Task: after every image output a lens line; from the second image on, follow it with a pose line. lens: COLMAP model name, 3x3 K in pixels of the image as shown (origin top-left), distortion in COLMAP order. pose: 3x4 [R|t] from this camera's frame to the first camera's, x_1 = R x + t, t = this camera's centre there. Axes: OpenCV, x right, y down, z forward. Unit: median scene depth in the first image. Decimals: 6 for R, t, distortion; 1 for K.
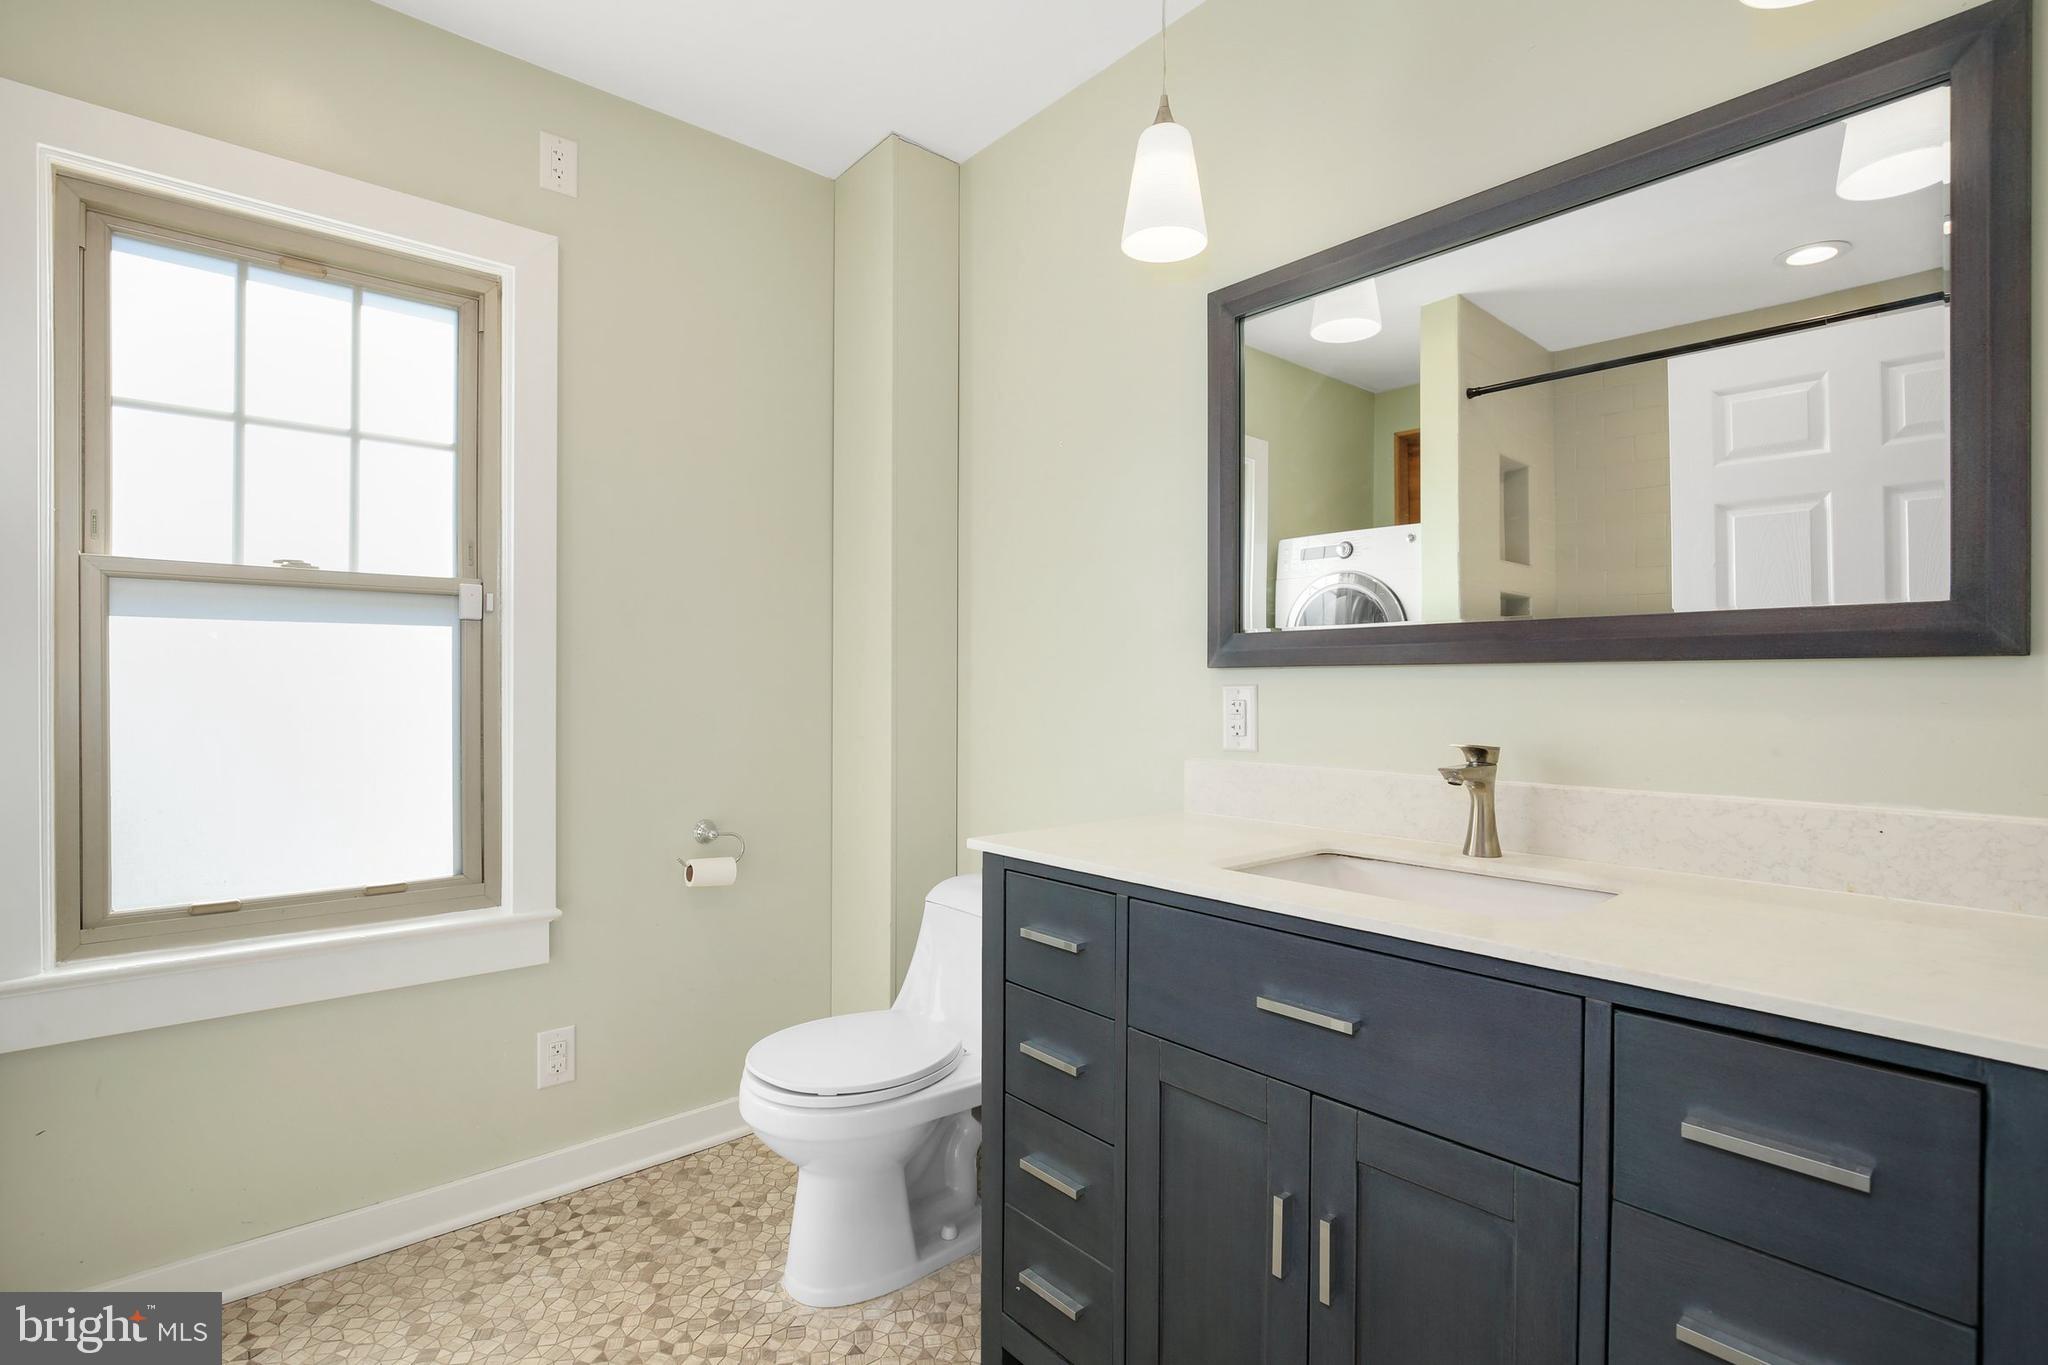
lens RADIAL K [[953.6, 0, 1029.5], [0, 953.6, 684.7], [0, 0, 1]] dist [-0.028968, 0.005120]
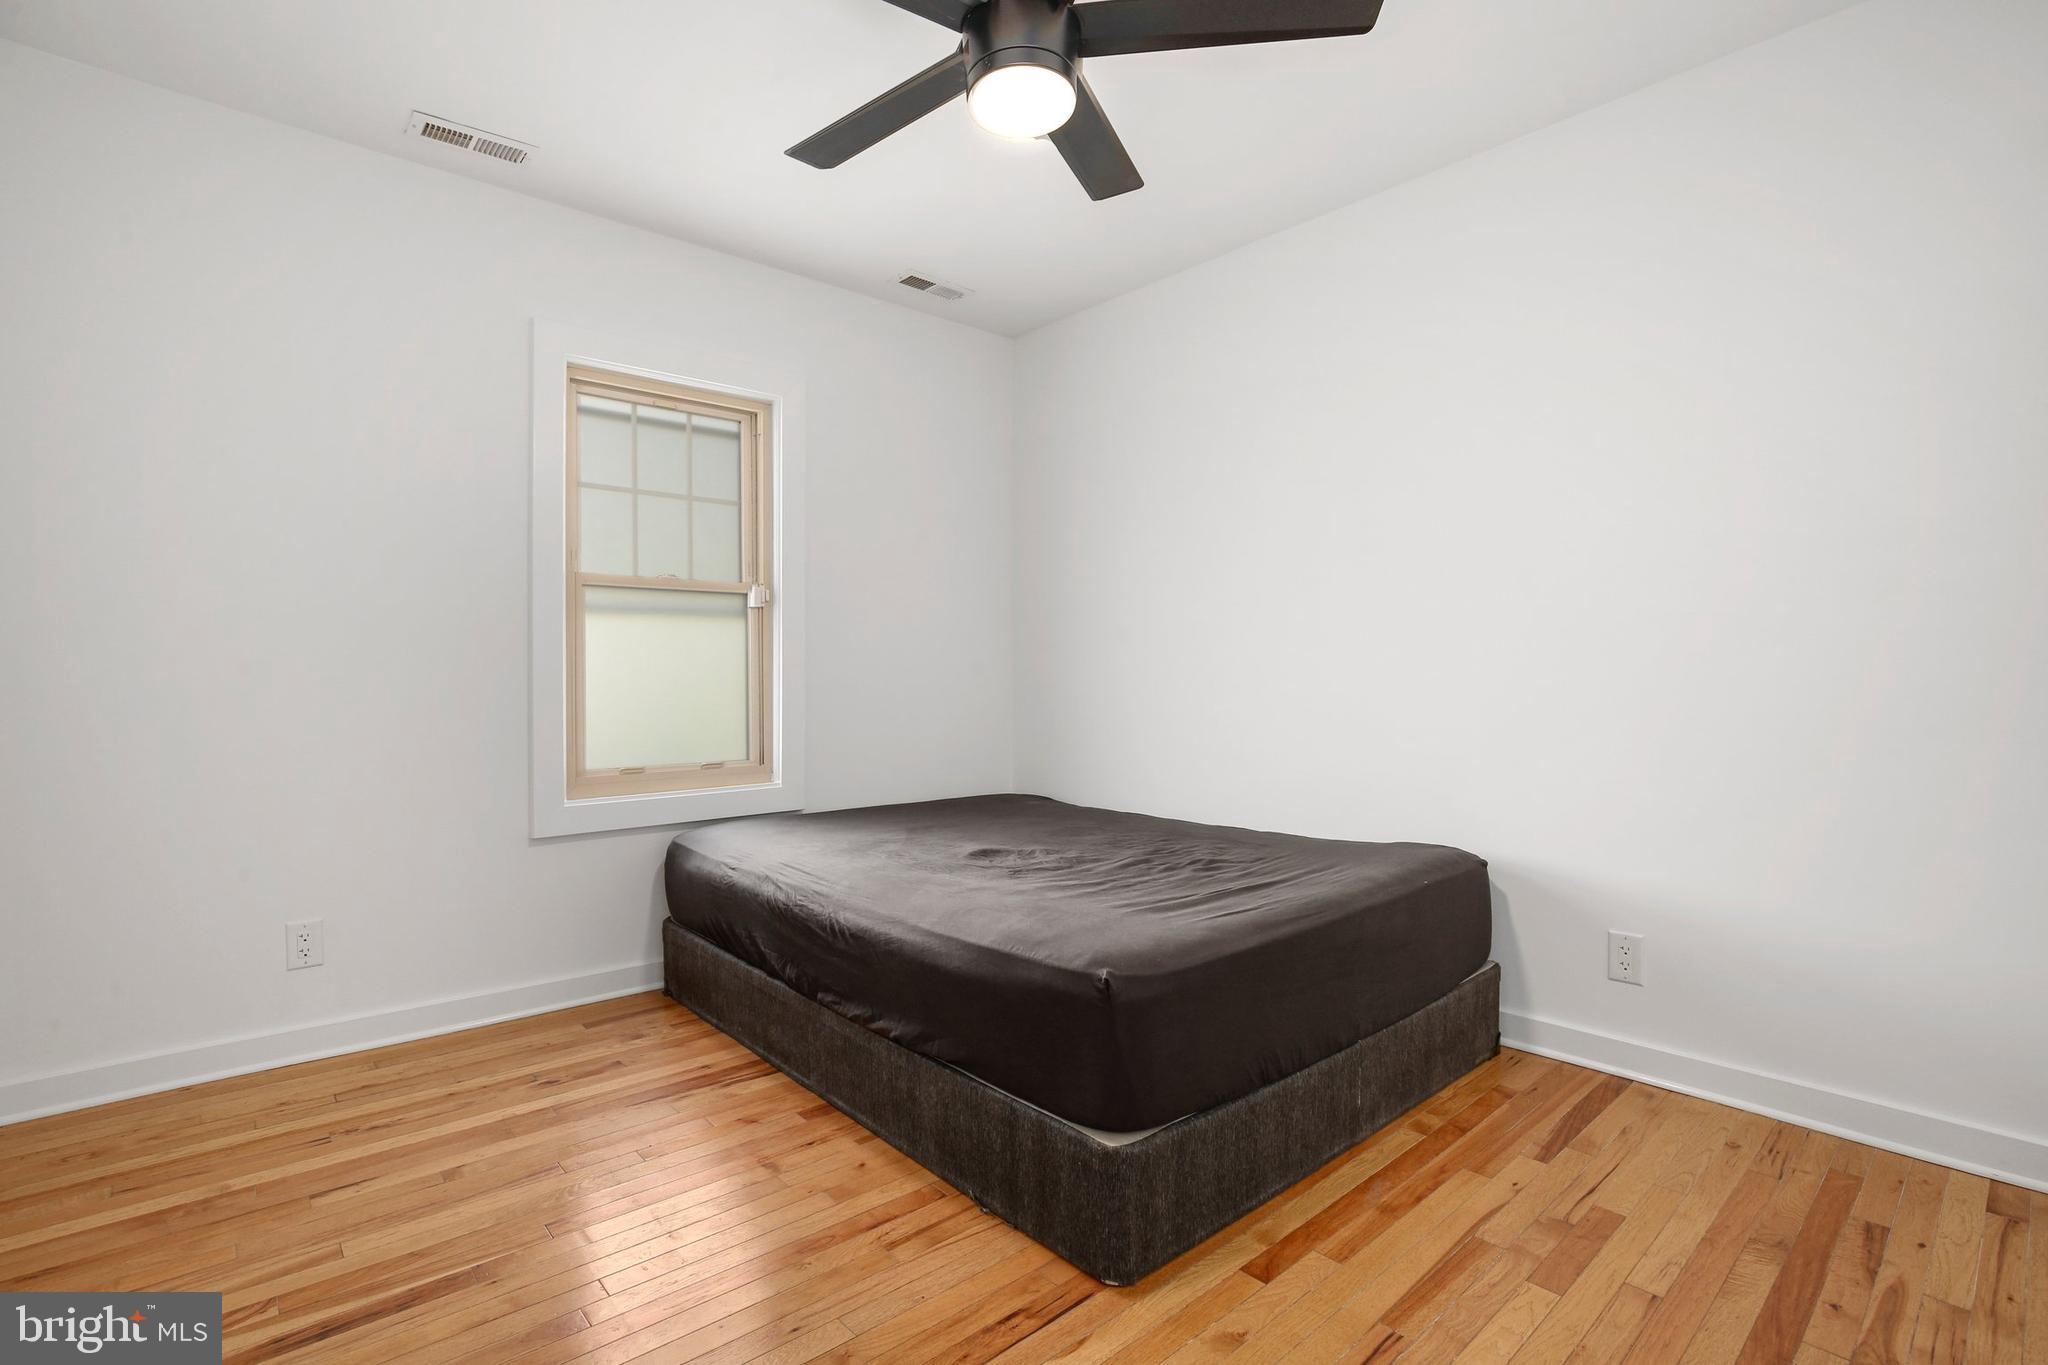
lens RADIAL K [[953.6, 0, 1005.6], [0, 953.6, 684.5], [0, 0, 1]] dist [-0.028968, 0.005120]
pose [[0.999892, -0.014474, 0.002663, -0.168228], [0.014490, 0.999877, -0.006076, 0.092246], [-0.002575, 0.006114, 0.999978, -0.747848]]
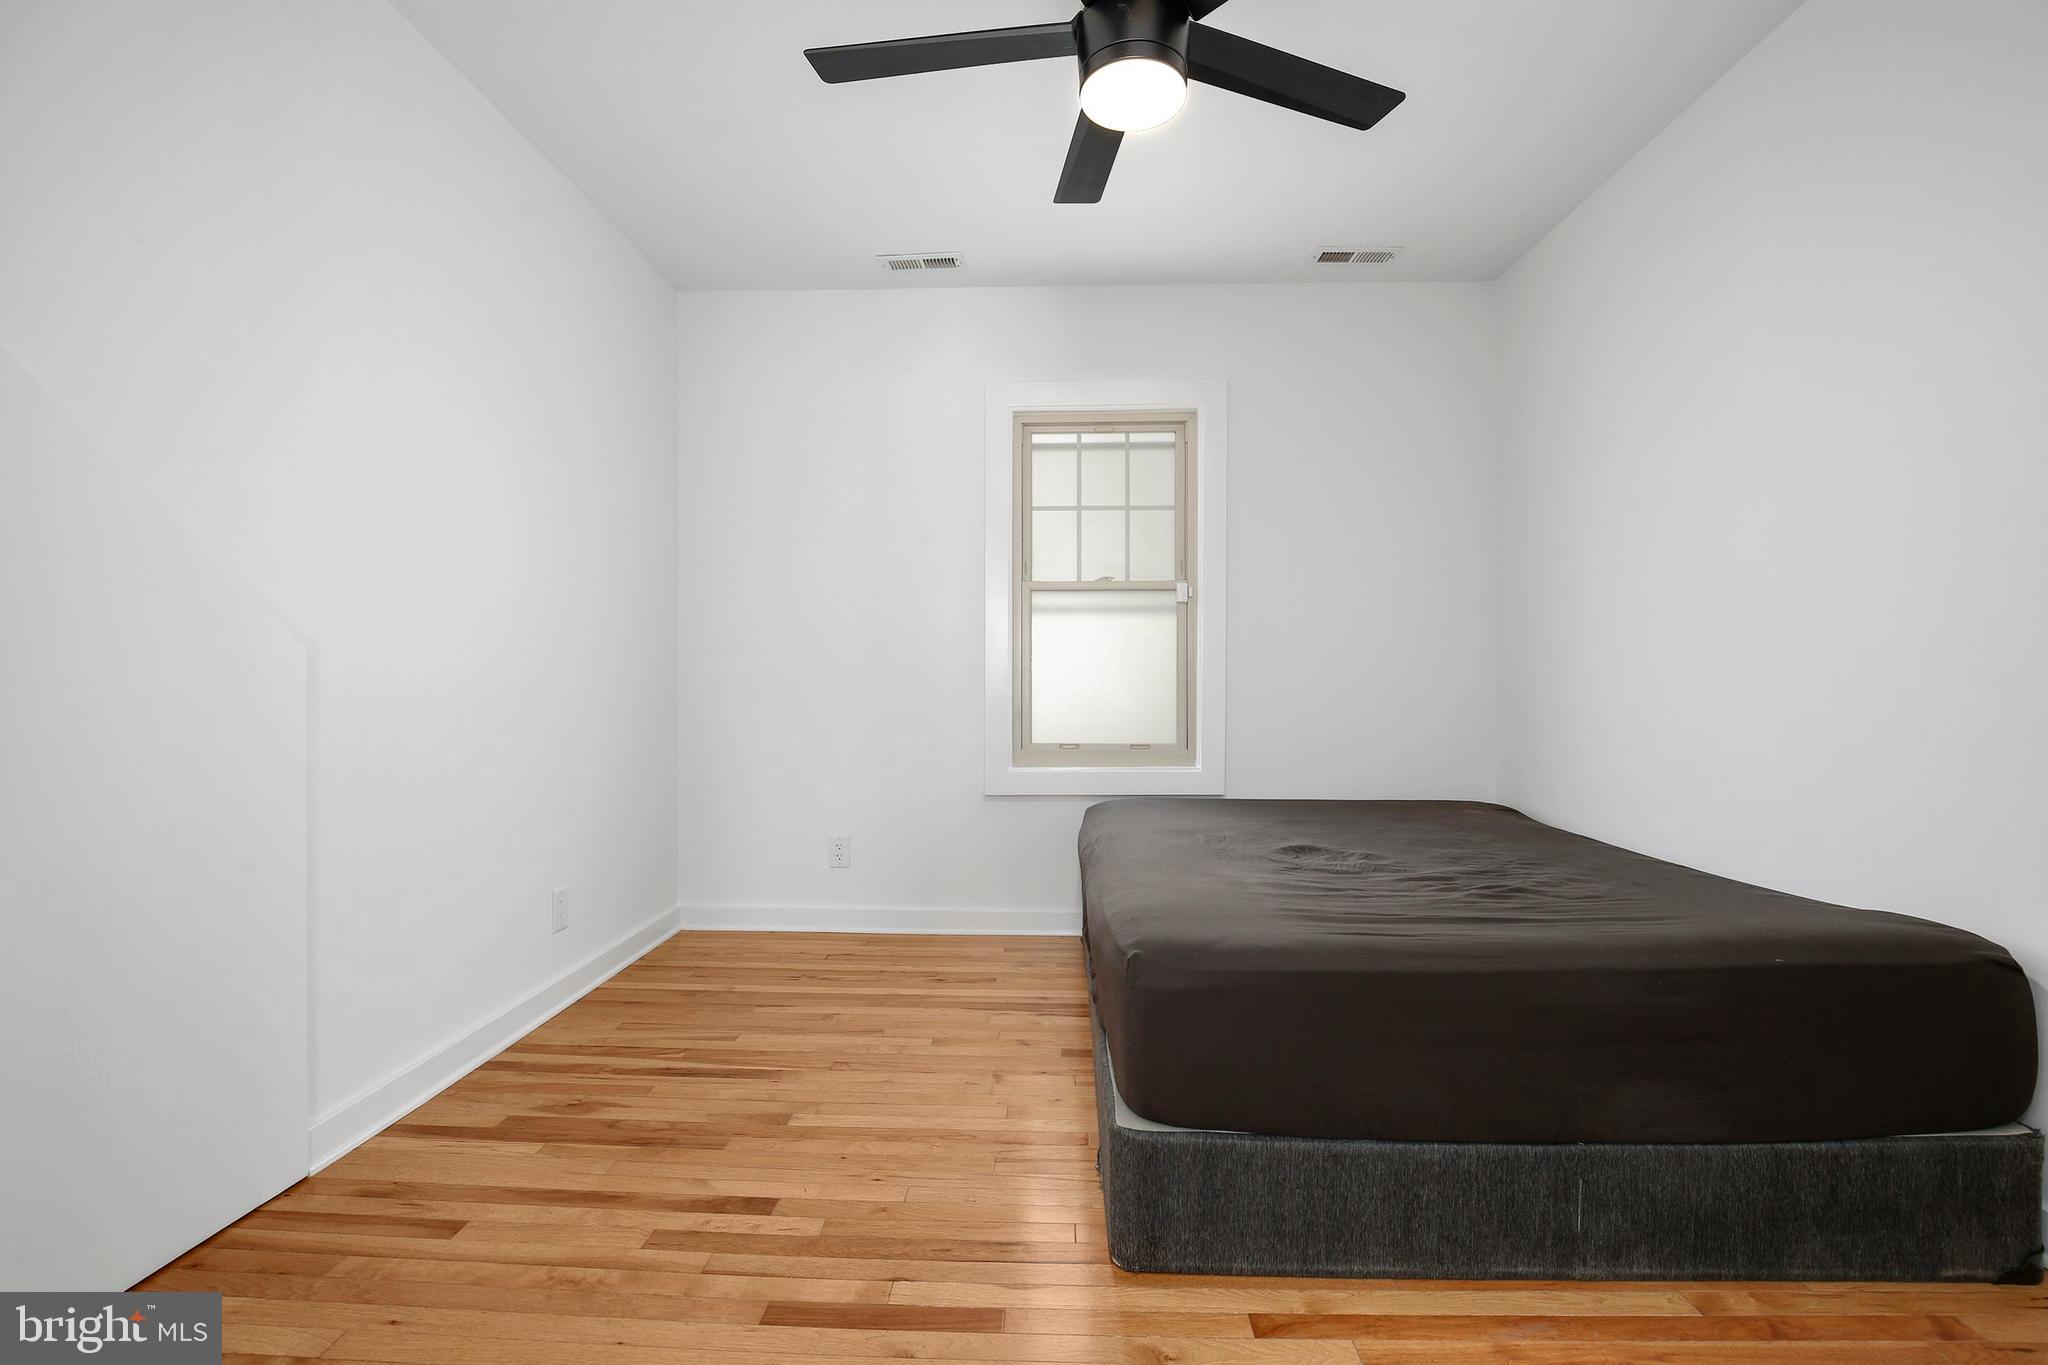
lens RADIAL K [[953.6, 0, 1029.0], [0, 953.6, 677.6], [0, 0, 1]] dist [-0.028968, 0.005120]
pose [[0.728741, -0.010544, -0.684708, 0.479681], [-0.002411, 0.999836, -0.017963, 0.118109], [0.684785, 0.014742, 0.728596, -0.567619]]
